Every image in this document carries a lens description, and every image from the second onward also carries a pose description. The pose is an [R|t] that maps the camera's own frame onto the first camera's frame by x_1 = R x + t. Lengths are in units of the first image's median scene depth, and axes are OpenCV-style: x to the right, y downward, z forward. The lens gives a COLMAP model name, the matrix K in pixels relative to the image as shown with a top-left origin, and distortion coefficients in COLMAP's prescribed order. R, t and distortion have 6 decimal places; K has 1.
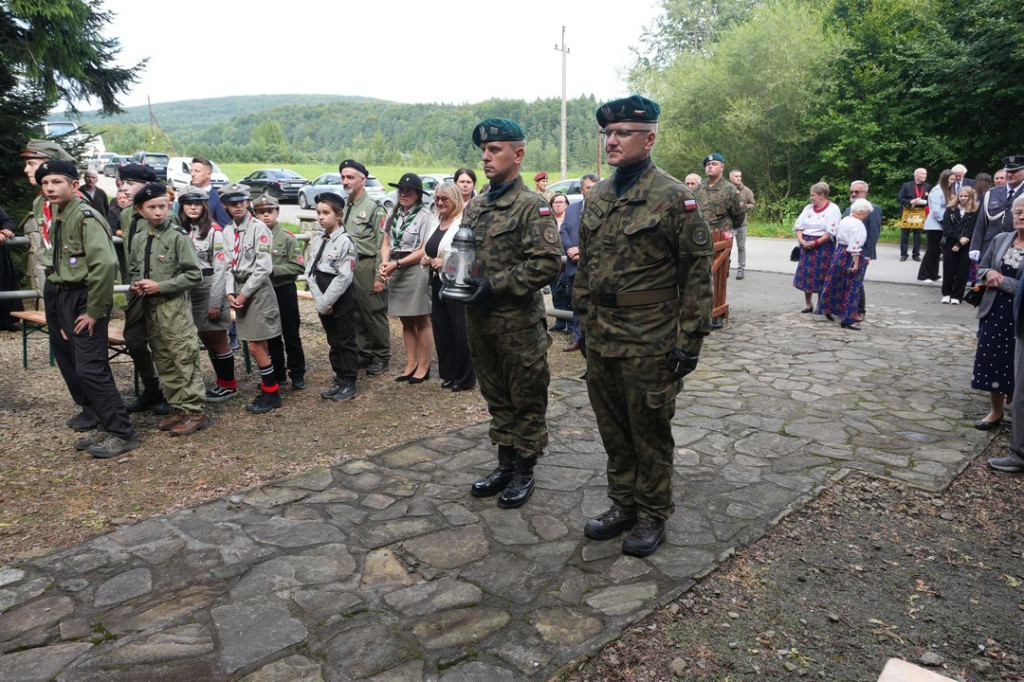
lens RADIAL K [[727.9, 0, 493.9], [0, 727.9, 341.4], [0, 0, 1]] dist [0.002107, -0.009793]
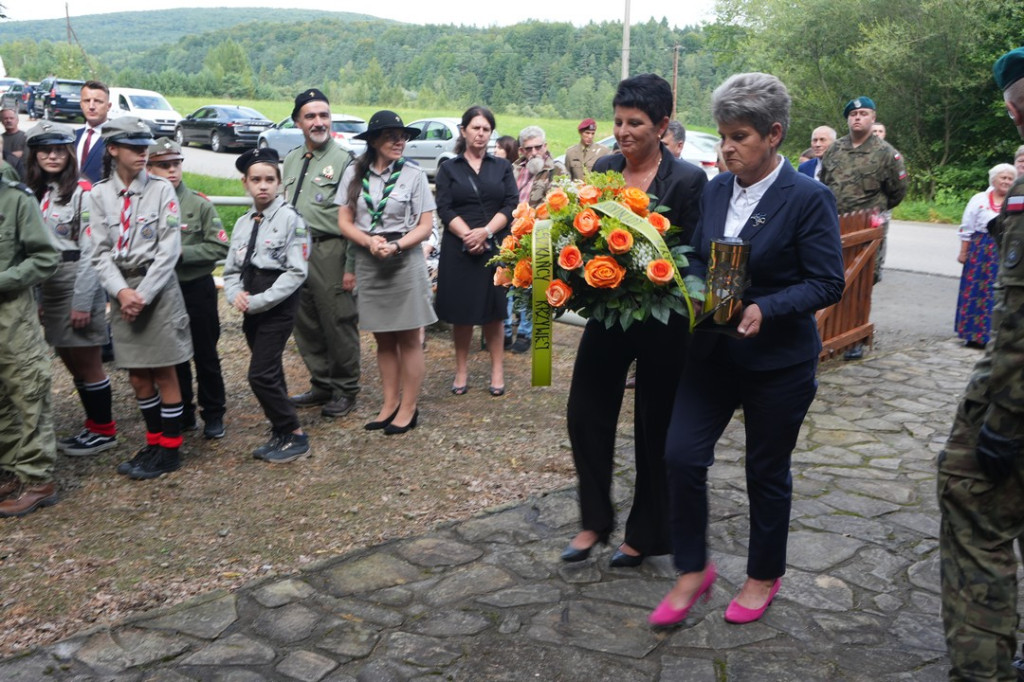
lens RADIAL K [[989.6, 0, 485.7], [0, 989.6, 319.8], [0, 0, 1]] dist [-0.001557, 0.000000]
pose [[0.998751, 0.035524, -0.035149, 0.000417], [-0.036486, 0.998966, -0.027114, -0.008538], [0.034149, 0.028363, 0.999014, 0.043425]]
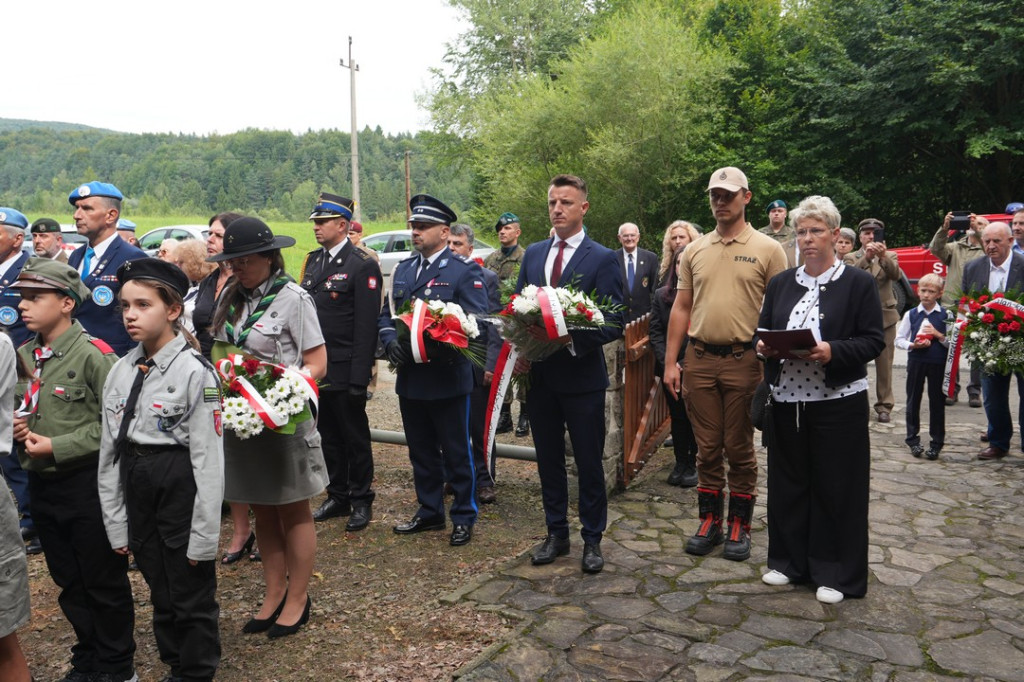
lens RADIAL K [[950.6, 0, 490.7], [0, 950.6, 324.1], [0, 0, 1]] dist [-0.003353, 0.000000]
pose [[0.970510, -0.027941, 0.239436, -0.030241], [0.056925, 0.991732, -0.115007, -0.021150], [-0.234243, 0.125245, 0.964077, 0.097239]]
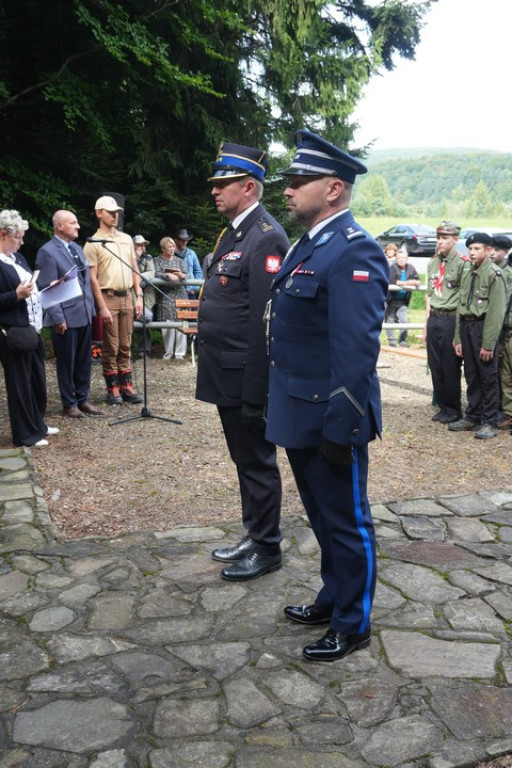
lens RADIAL K [[712.9, 0, 259.4], [0, 712.9, 398.5], [0, 0, 1]] dist [-0.003353, 0.000000]
pose [[0.905402, 0.096630, -0.413413, -0.088400], [-0.091684, 0.995279, 0.031840, 0.018530], [0.414538, 0.009075, 0.909987, -0.117272]]
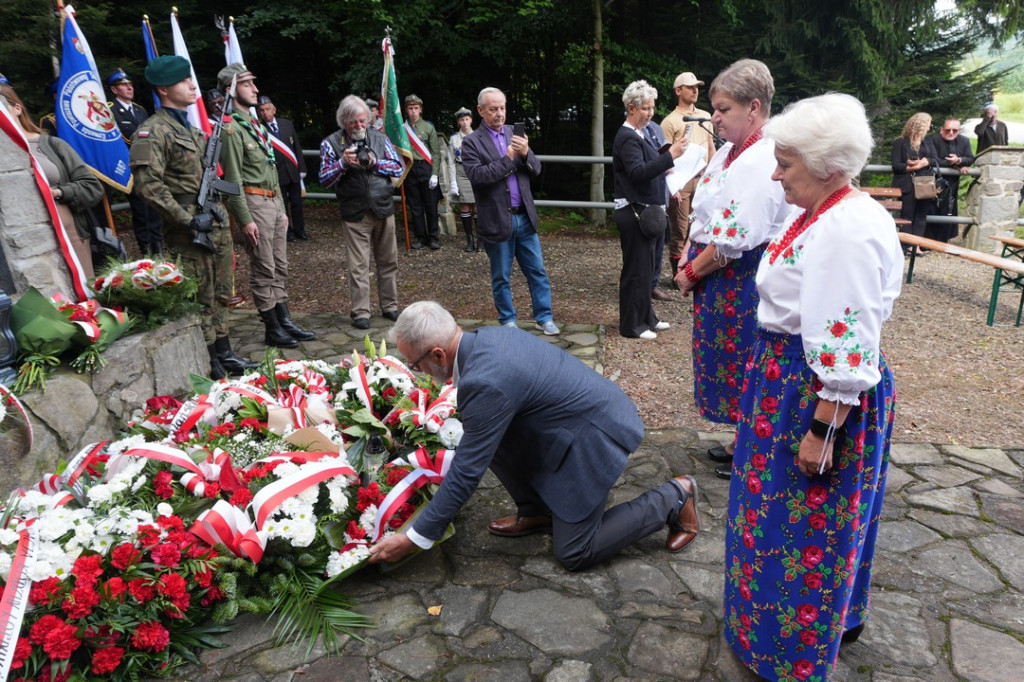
lens RADIAL K [[668.7, 0, 520.8], [0, 668.7, 343.0], [0, 0, 1]] dist [0.005383, -0.007443]
pose [[0.580596, 0.236962, -0.778946, -0.089343], [-0.147517, 0.971492, 0.185583, 0.015817], [0.800717, 0.007159, 0.599001, -0.085733]]
